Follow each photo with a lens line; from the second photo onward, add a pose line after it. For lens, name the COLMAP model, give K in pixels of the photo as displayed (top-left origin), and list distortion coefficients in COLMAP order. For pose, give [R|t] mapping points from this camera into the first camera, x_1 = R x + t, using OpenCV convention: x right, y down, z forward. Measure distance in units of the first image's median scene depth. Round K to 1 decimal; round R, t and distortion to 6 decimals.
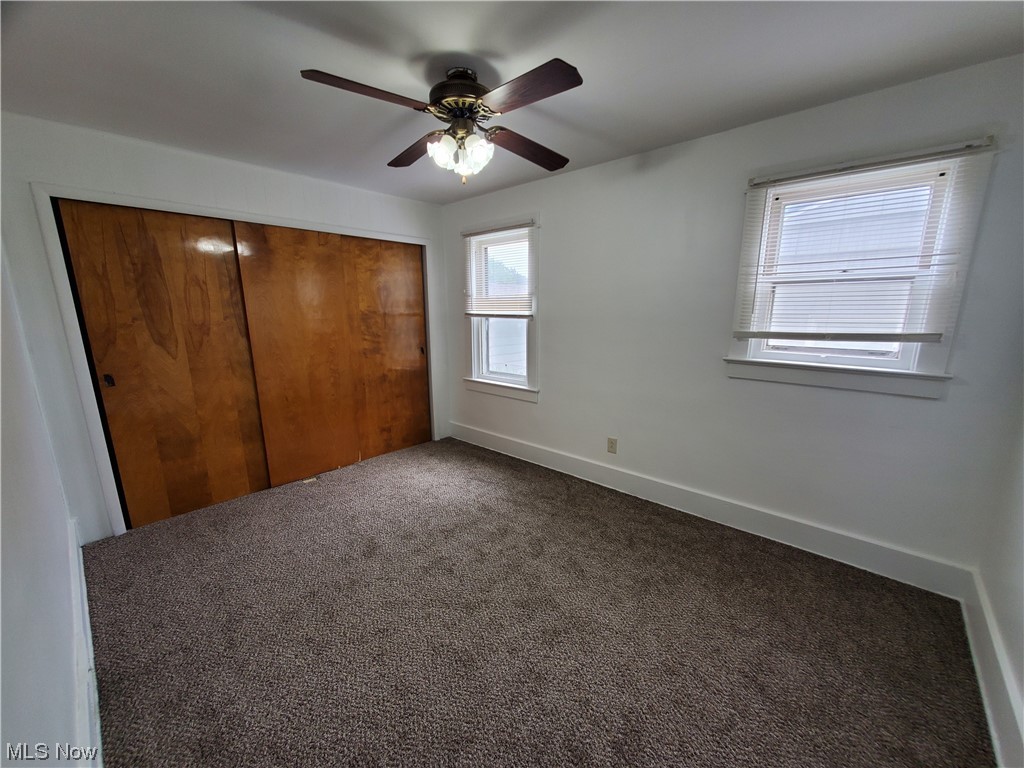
lens RADIAL K [[406.1, 0, 514.3], [0, 406.1, 390.6], [0, 0, 1]] dist [0.002863, -0.000552]
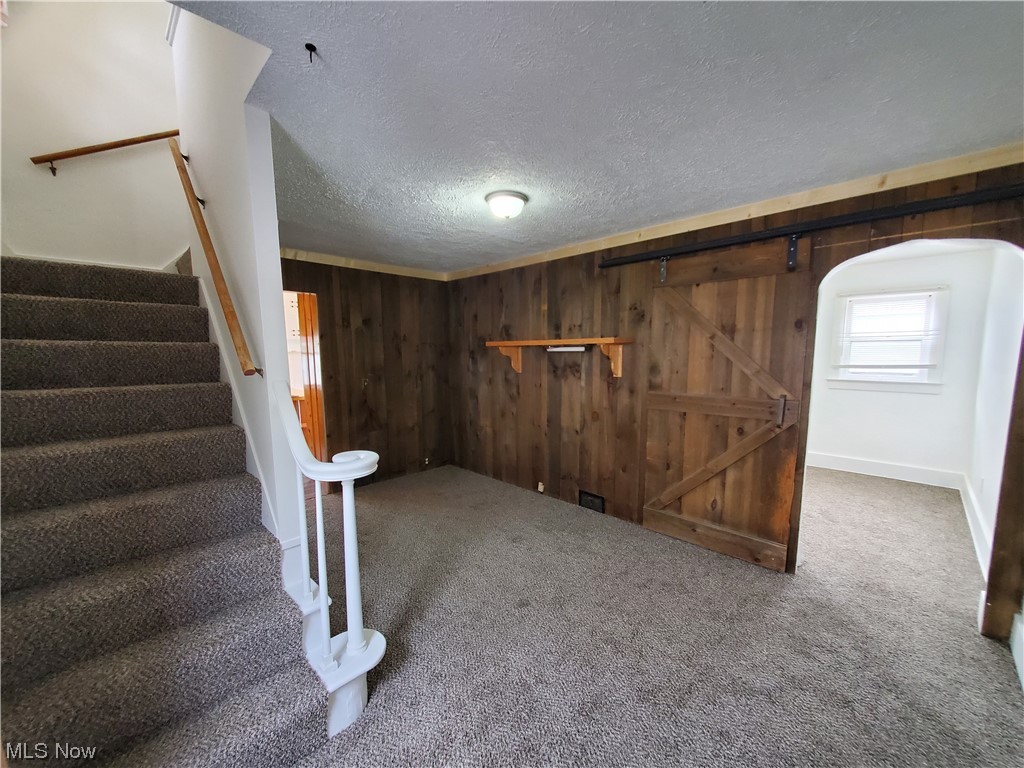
lens RADIAL K [[406.1, 0, 510.1], [0, 406.1, 389.9], [0, 0, 1]] dist [0.002863, -0.000552]
pose [[0.998615, -0.002861, -0.052530, -1.127411], [-0.002229, 0.995322, -0.096589, 0.210420], [0.052560, 0.096573, 0.993937, -1.277355]]
